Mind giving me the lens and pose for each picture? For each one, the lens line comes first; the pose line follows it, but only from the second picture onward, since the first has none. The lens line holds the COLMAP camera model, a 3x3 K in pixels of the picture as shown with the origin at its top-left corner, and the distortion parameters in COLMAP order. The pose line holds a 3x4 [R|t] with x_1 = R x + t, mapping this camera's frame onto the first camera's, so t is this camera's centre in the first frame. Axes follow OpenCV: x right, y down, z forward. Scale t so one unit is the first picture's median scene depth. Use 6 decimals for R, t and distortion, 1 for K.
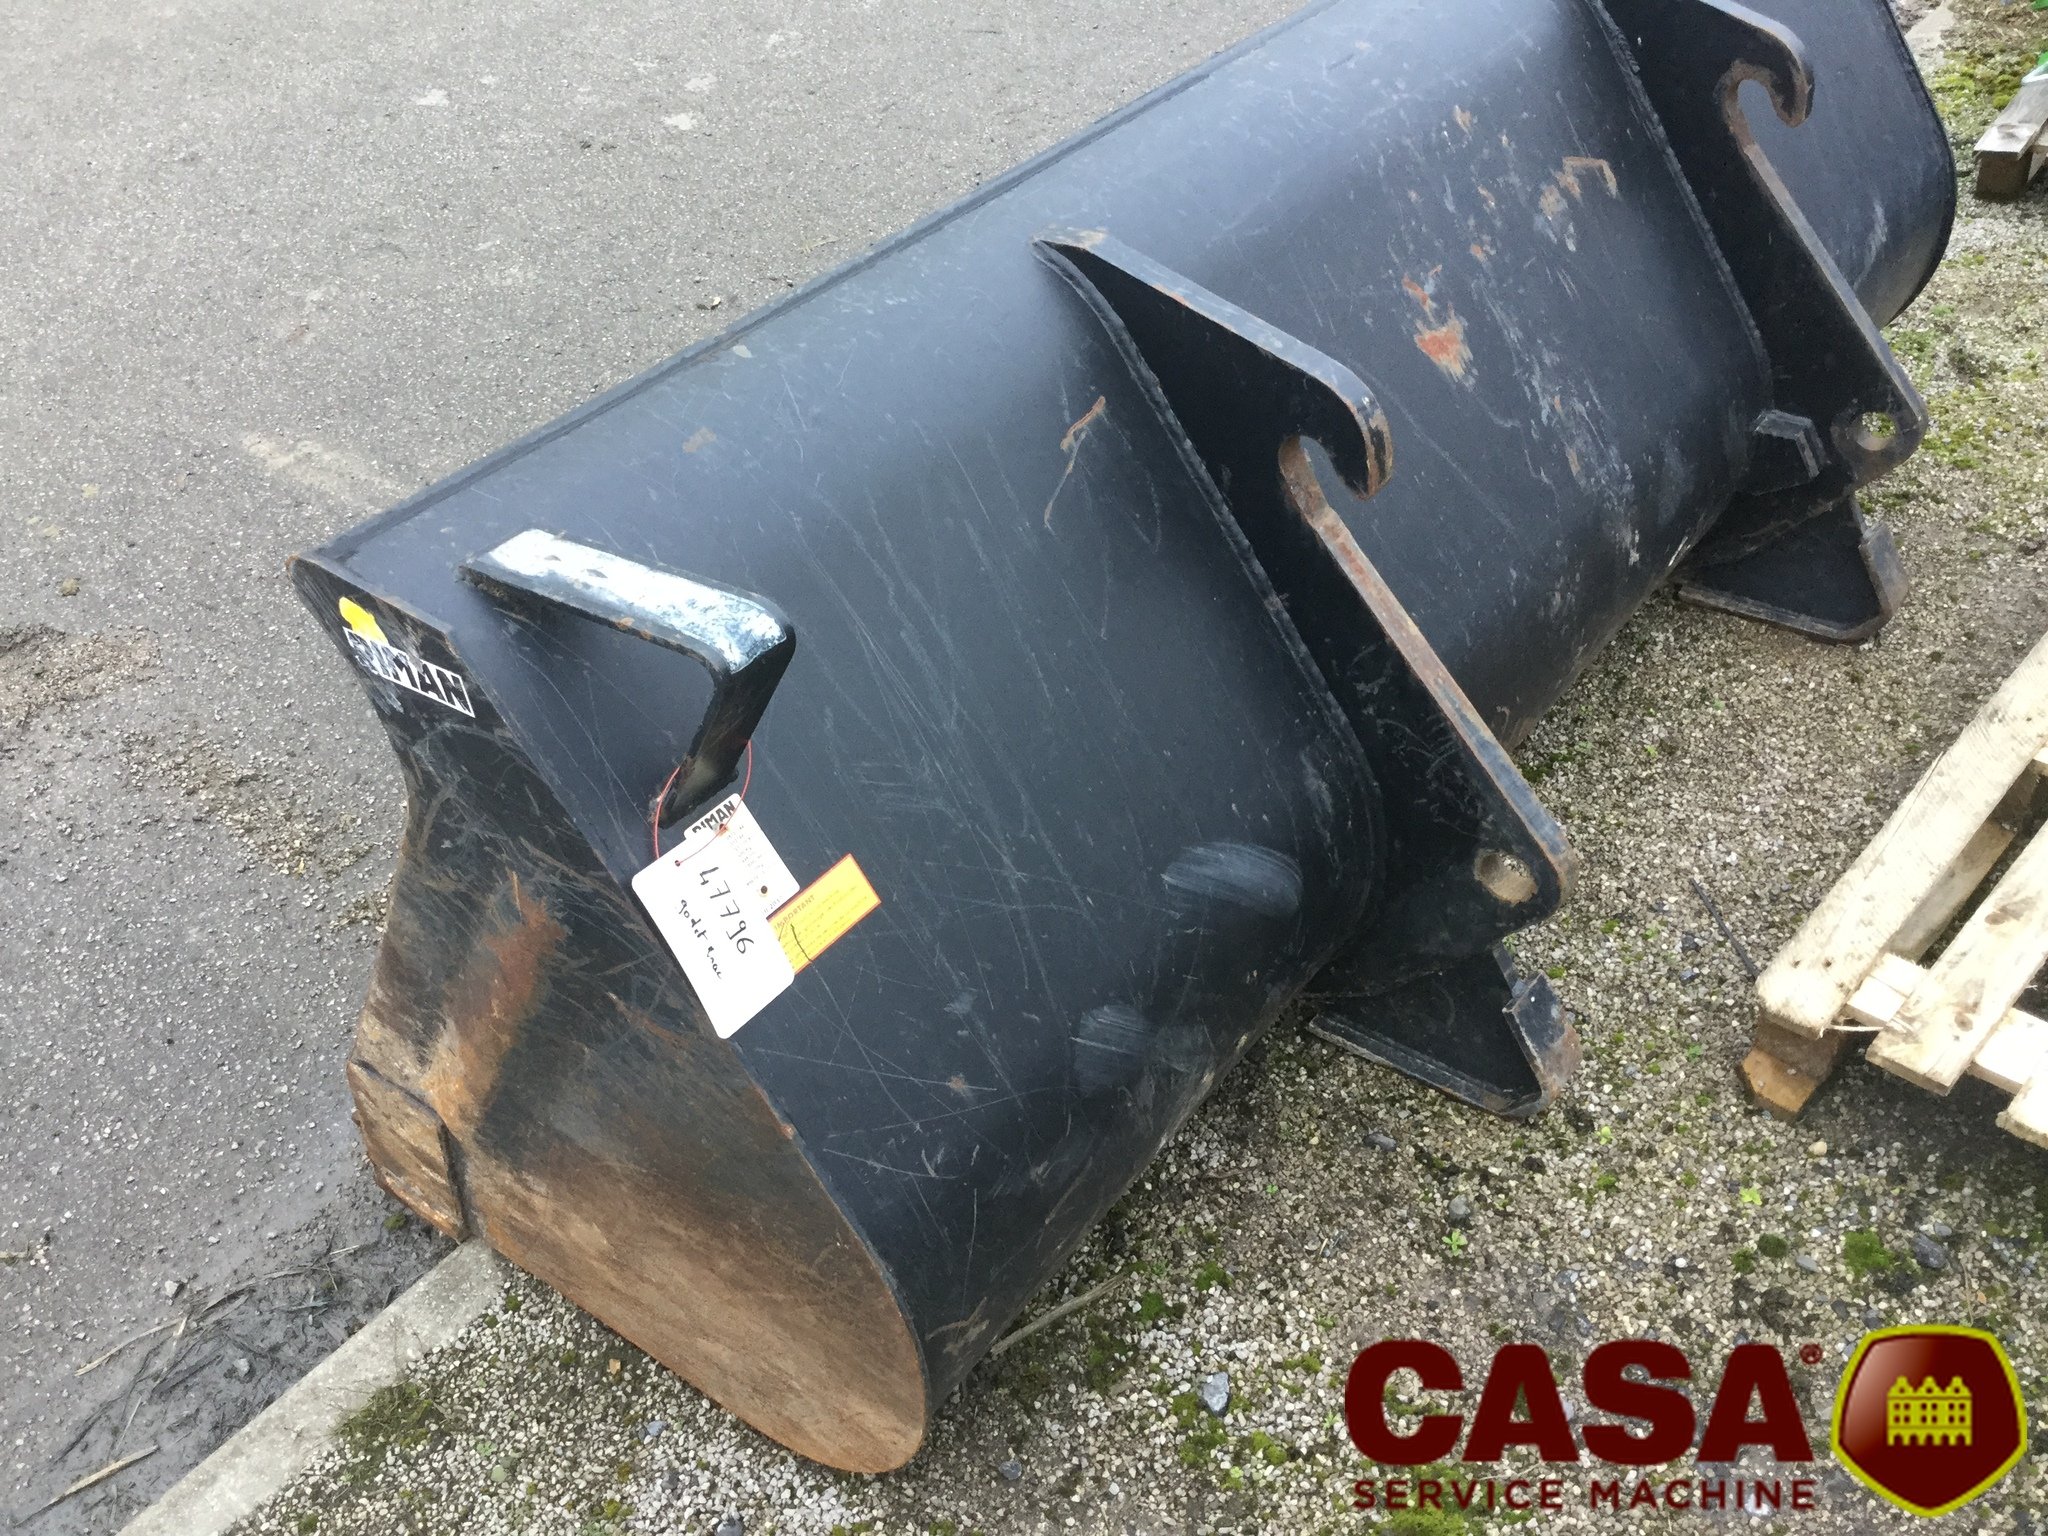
lens RADIAL K [[1848.2, 0, 1018.3], [0, 1848.2, 780.8], [0, 0, 1]] dist [0.142435, -0.275983]
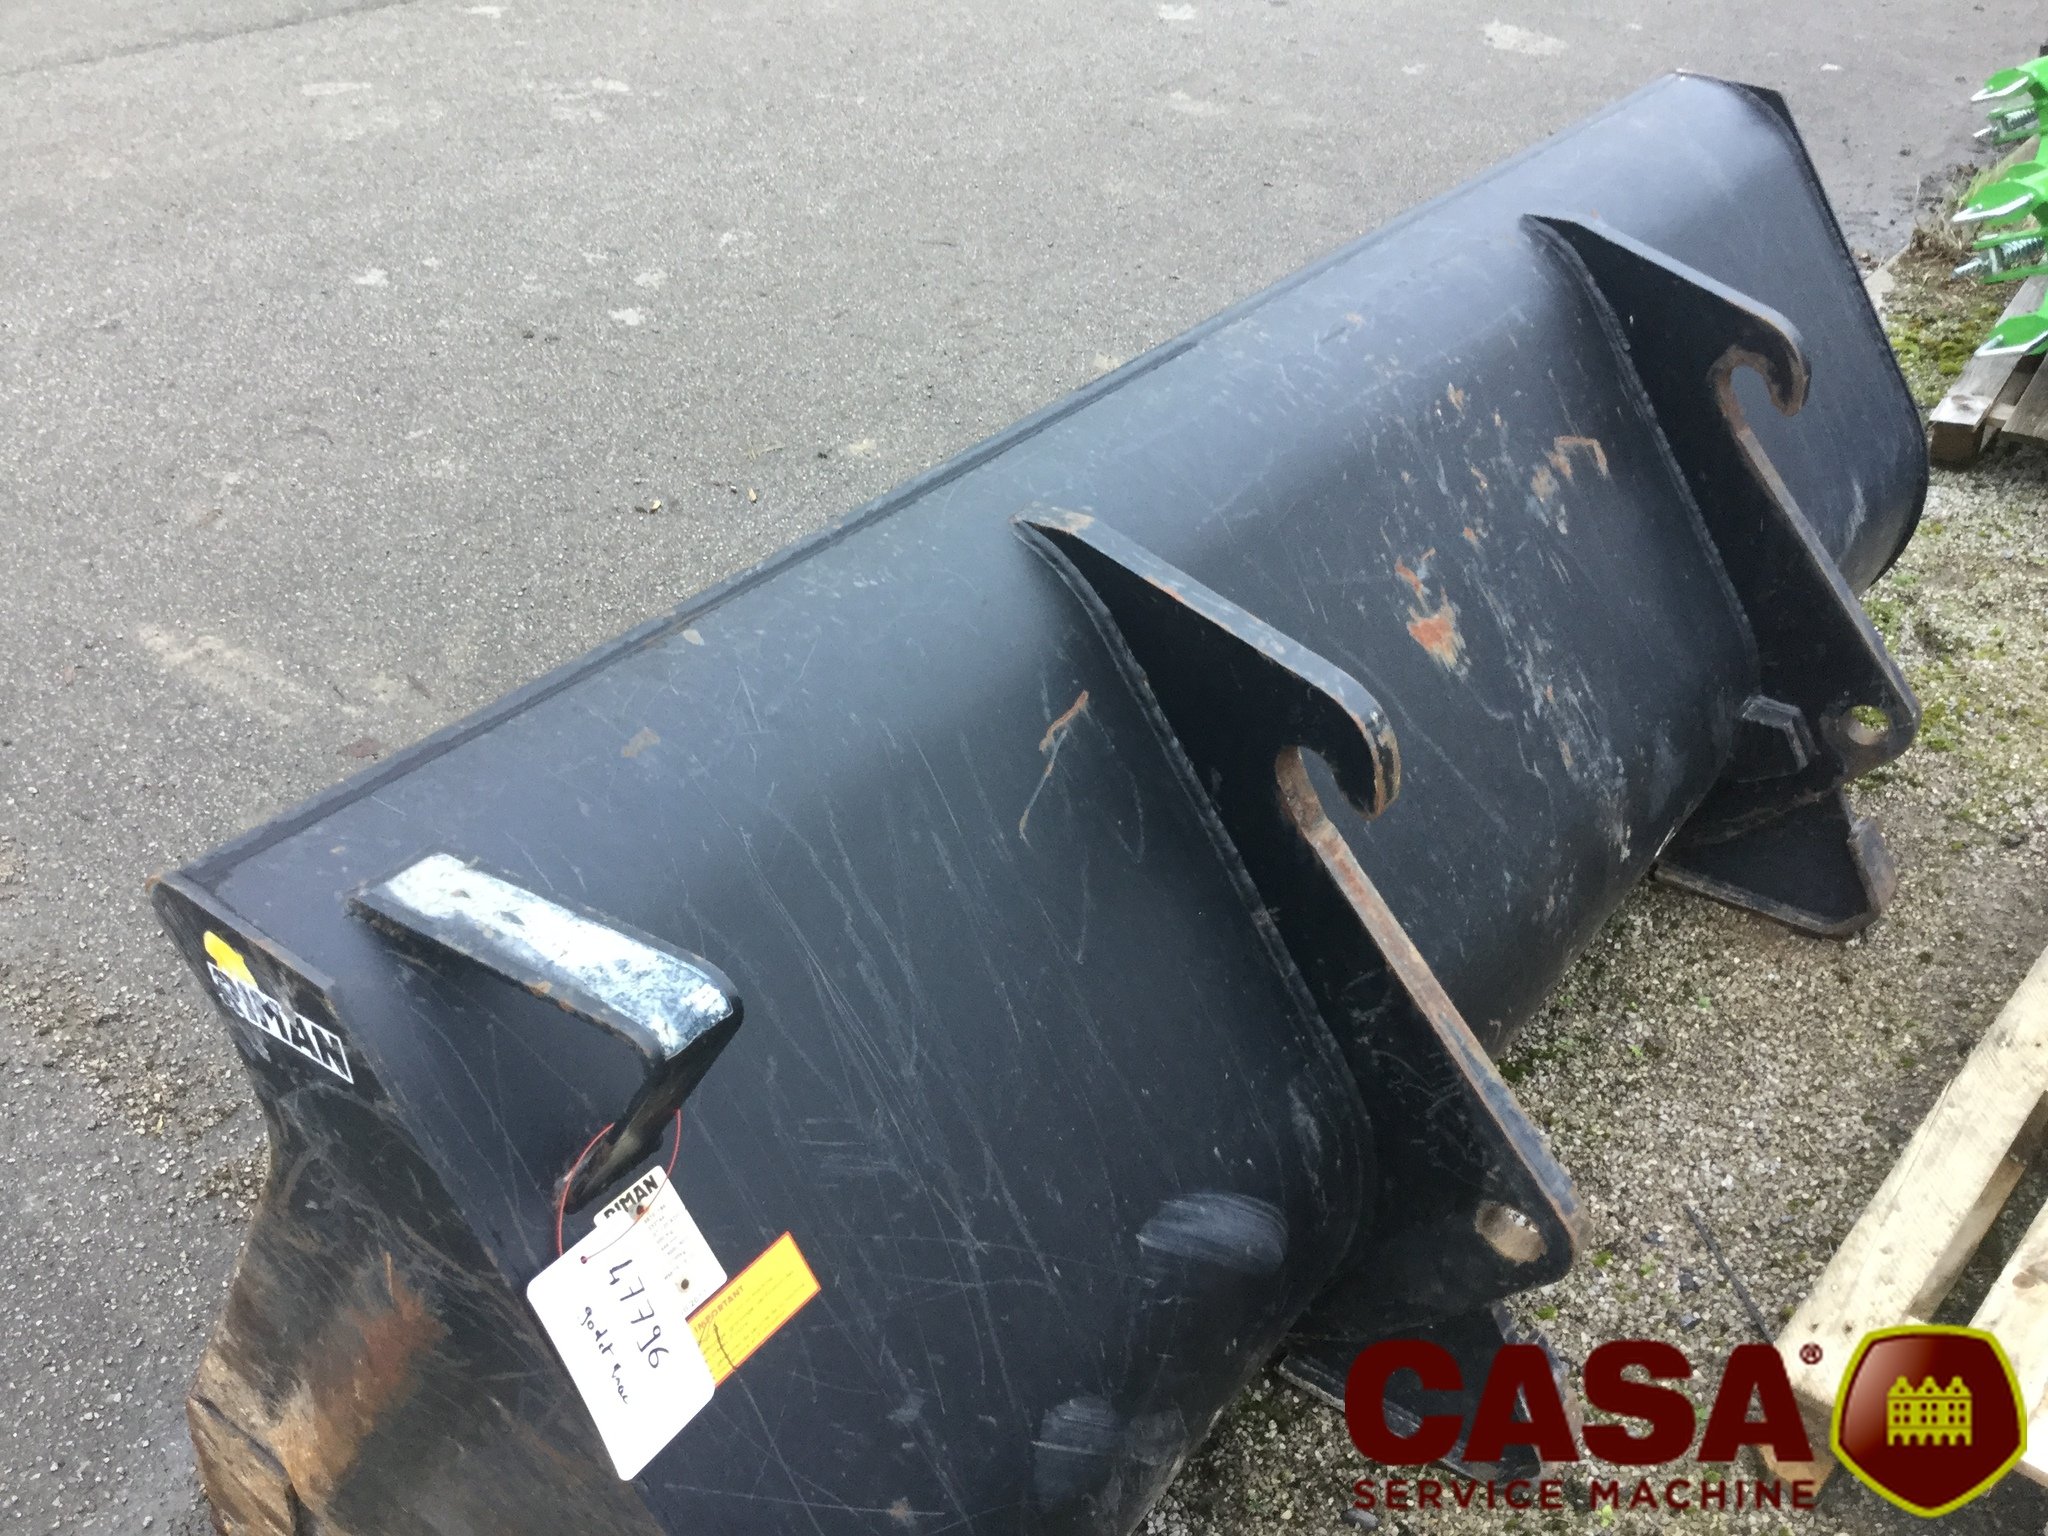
lens RADIAL K [[1848.2, 0, 1018.3], [0, 1848.2, 780.8], [0, 0, 1]] dist [0.142435, -0.275983]
pose [[0.998117, 0.041532, 0.045141, -0.022280], [-0.037427, 0.995394, -0.088264, -0.067290], [-0.048599, 0.086408, 0.995074, 0.081832]]
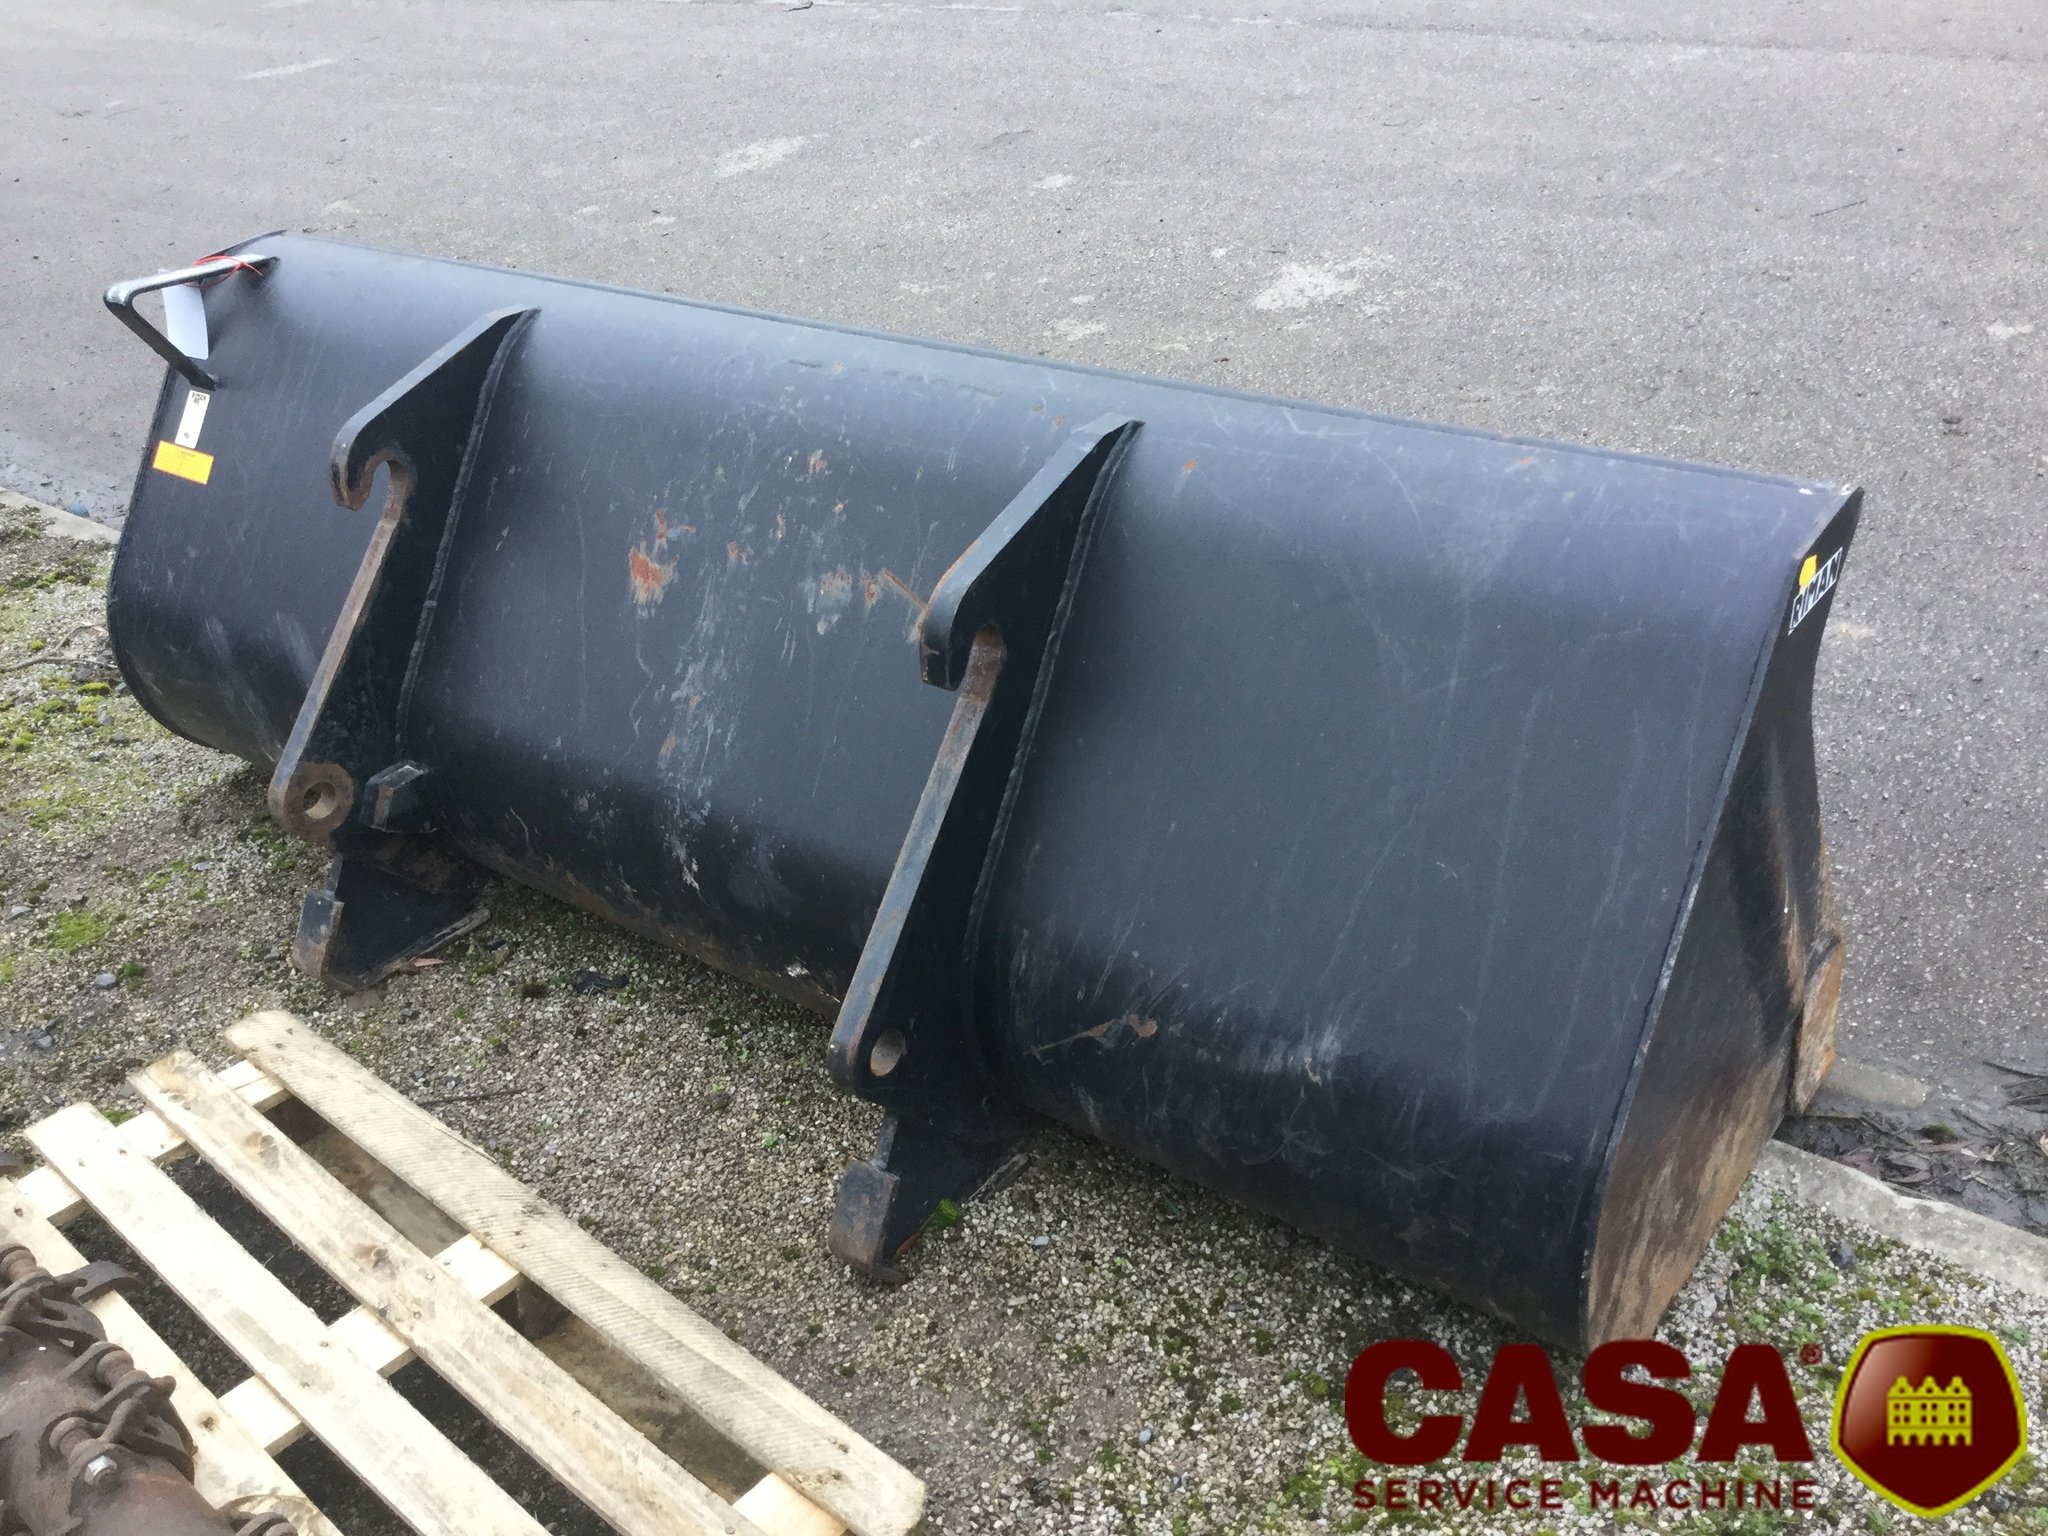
lens RADIAL K [[1848.2, 0, 1018.3], [0, 1848.2, 780.8], [0, 0, 1]] dist [0.142435, -0.275983]
pose [[-0.002559, 0.564429, -0.825478, 1.277364], [-0.548512, 0.689426, 0.473103, -0.830435], [0.836139, 0.453995, 0.307832, 0.884708]]
